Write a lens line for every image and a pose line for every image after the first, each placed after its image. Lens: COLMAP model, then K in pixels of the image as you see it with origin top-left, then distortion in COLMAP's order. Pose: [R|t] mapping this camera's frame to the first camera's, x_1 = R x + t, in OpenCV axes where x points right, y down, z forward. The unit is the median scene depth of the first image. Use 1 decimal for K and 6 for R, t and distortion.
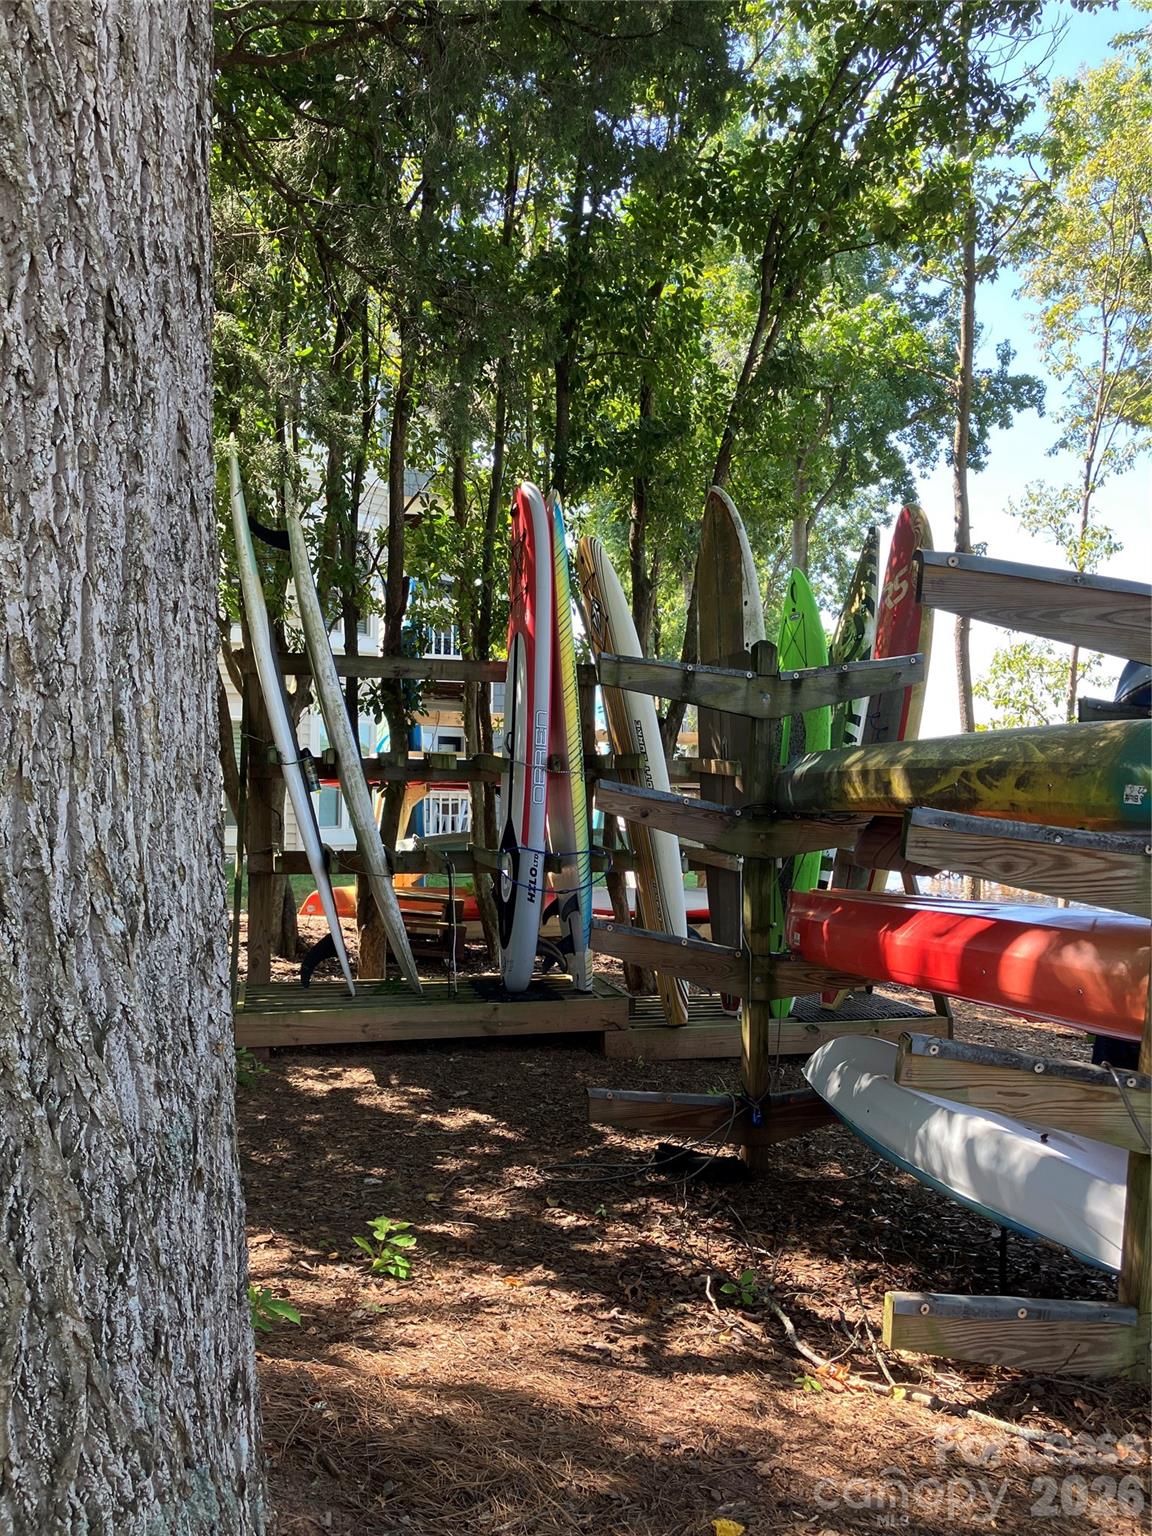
lens RADIAL K [[1266.8, 0, 601.0], [0, 1266.8, 773.2], [0, 0, 1]] dist [0.026859, -0.021088]
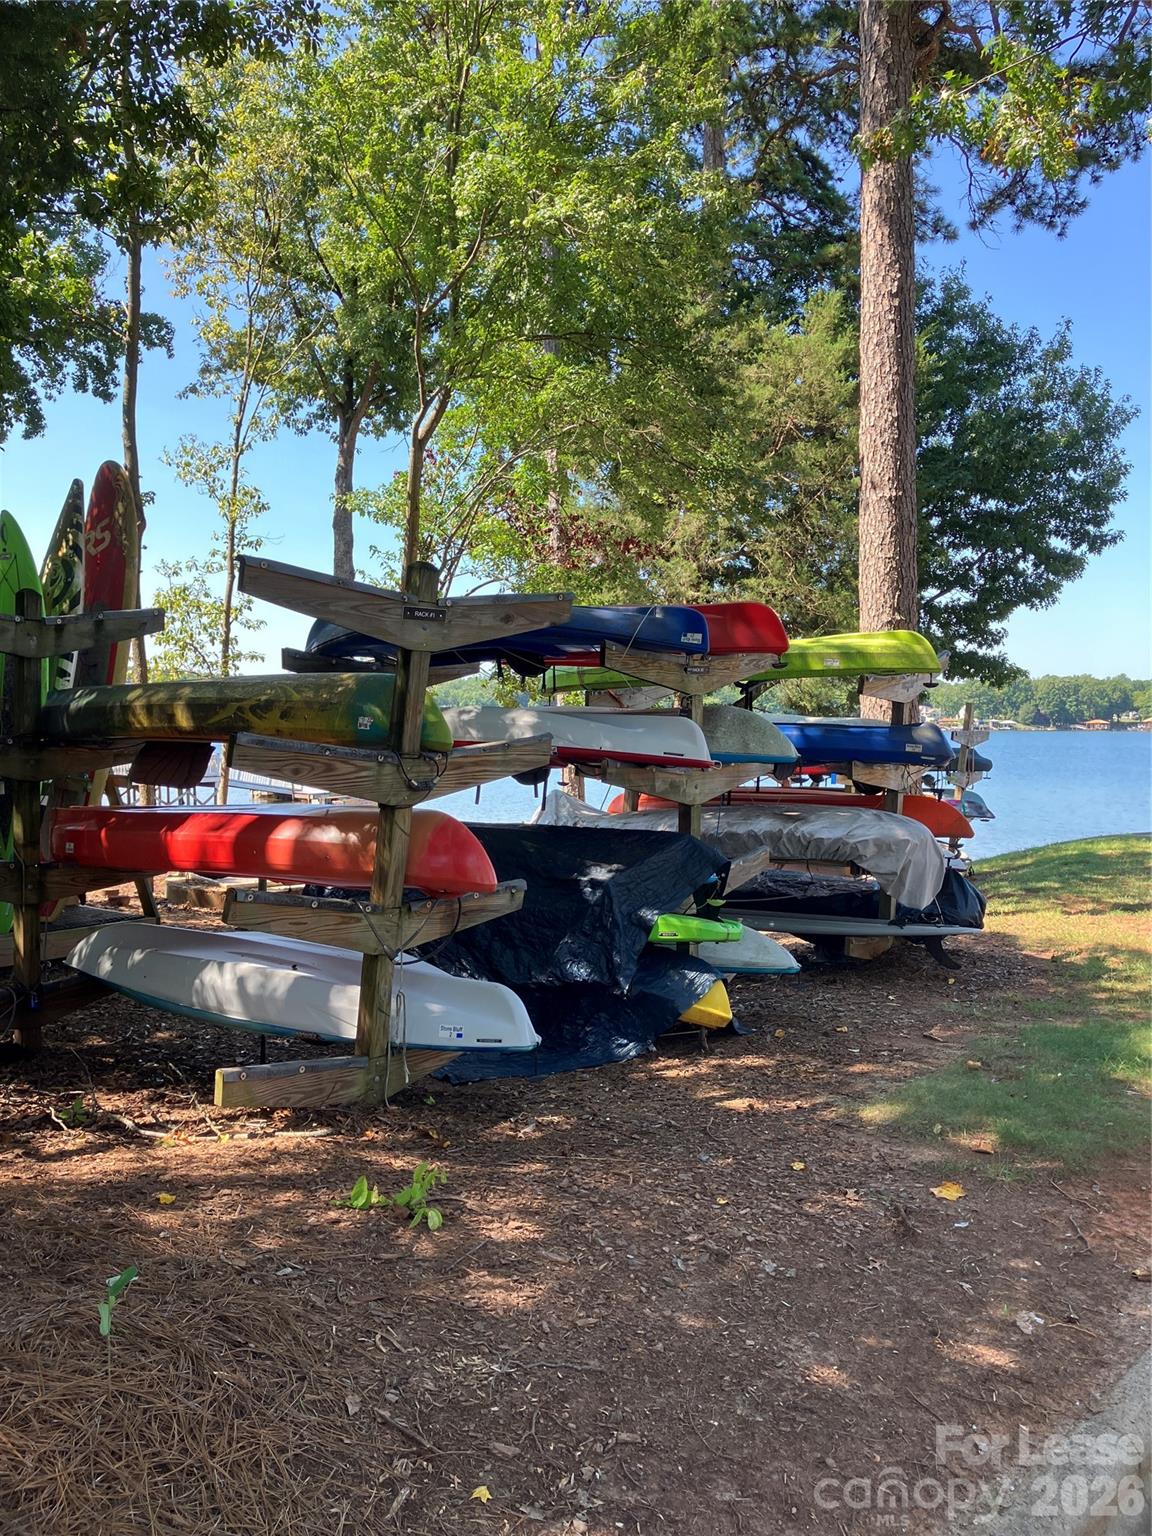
lens RADIAL K [[1266.8, 0, 576.8], [0, 1266.8, 768.0], [0, 0, 1]] dist [0.026859, -0.021088]
pose [[0.794427, -0.026419, 0.606785, -0.091509], [-0.004043, 0.998801, 0.048781, -0.001223], [-0.607346, -0.041207, 0.793368, -0.108006]]
